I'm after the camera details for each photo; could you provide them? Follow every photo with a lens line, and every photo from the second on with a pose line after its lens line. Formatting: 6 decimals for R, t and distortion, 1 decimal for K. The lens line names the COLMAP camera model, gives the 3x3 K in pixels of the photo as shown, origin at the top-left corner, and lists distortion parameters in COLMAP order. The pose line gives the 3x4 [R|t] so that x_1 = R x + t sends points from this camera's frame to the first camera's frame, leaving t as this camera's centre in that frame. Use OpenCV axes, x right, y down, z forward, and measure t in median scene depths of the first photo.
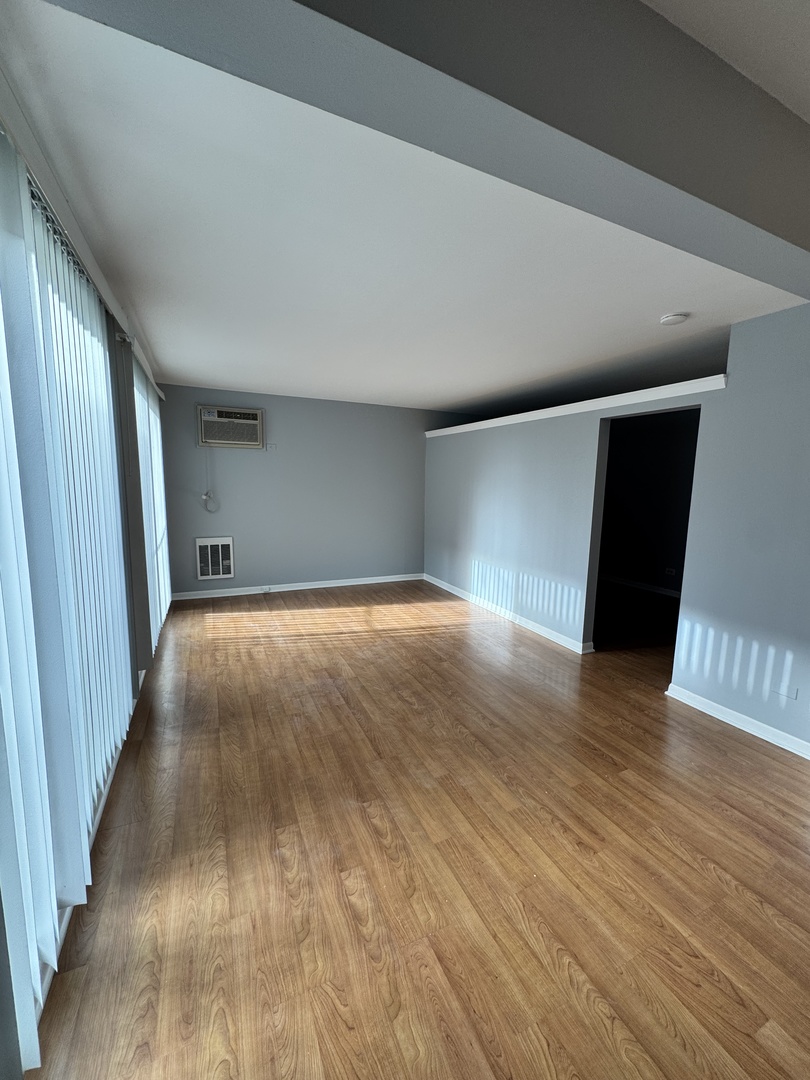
lens RADIAL K [[428.5, 0, 405.0], [0, 428.5, 540.0], [0, 0, 1]] dist [-0.008144, 0.000075]
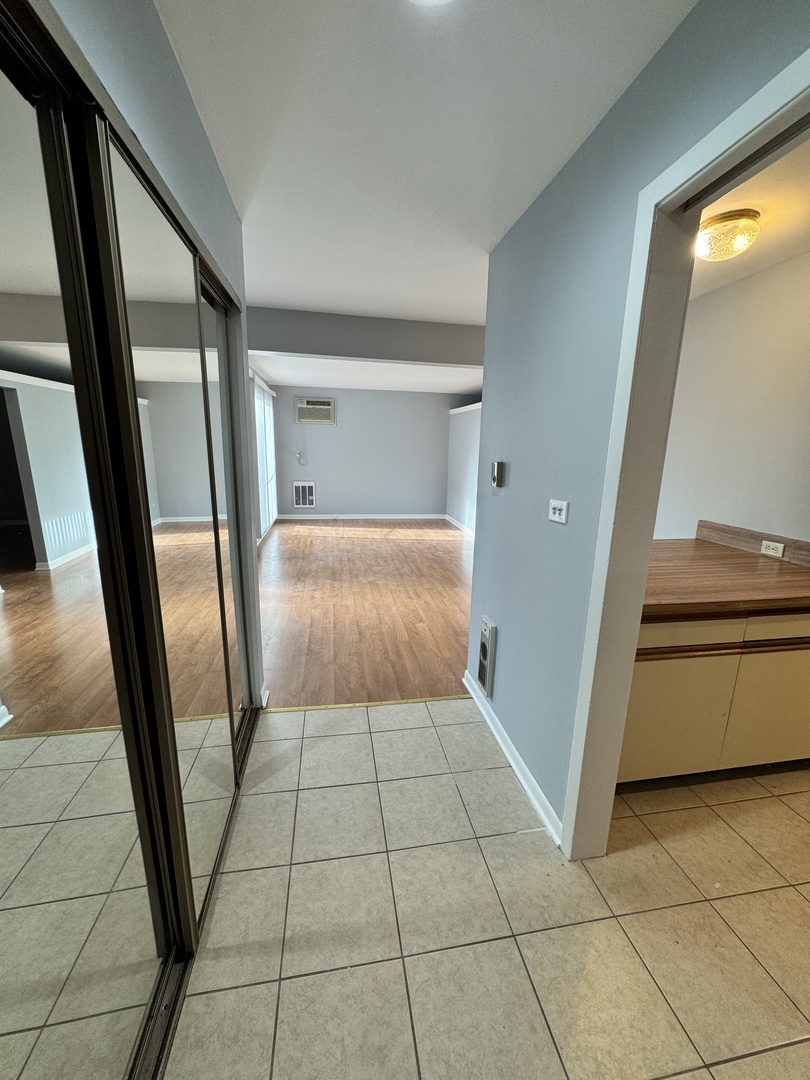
lens RADIAL K [[428.5, 0, 405.0], [0, 428.5, 540.0], [0, 0, 1]] dist [-0.008144, 0.000075]
pose [[0.964879, 0.061055, -0.255502, 0.417279], [-0.041247, 0.995763, 0.082184, 0.080010], [0.259438, -0.068759, 0.963309, -0.559637]]
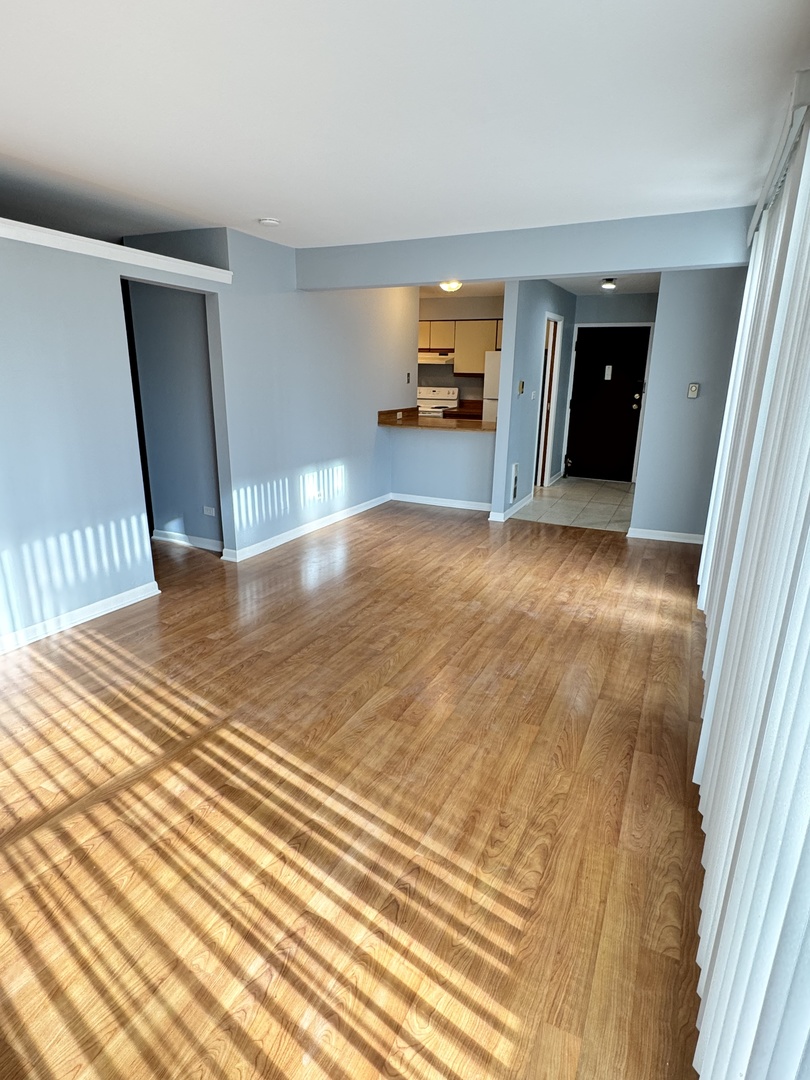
lens RADIAL K [[591.0, 0, 405.0], [0, 591.0, 540.0], [0, 0, 1]] dist [-0.022091, -0.000353]
pose [[-0.634810, -0.241919, 0.733820, -0.572843], [0.073403, 0.926545, 0.368954, -0.166739], [-0.769174, 0.288081, -0.570422, 1.105527]]
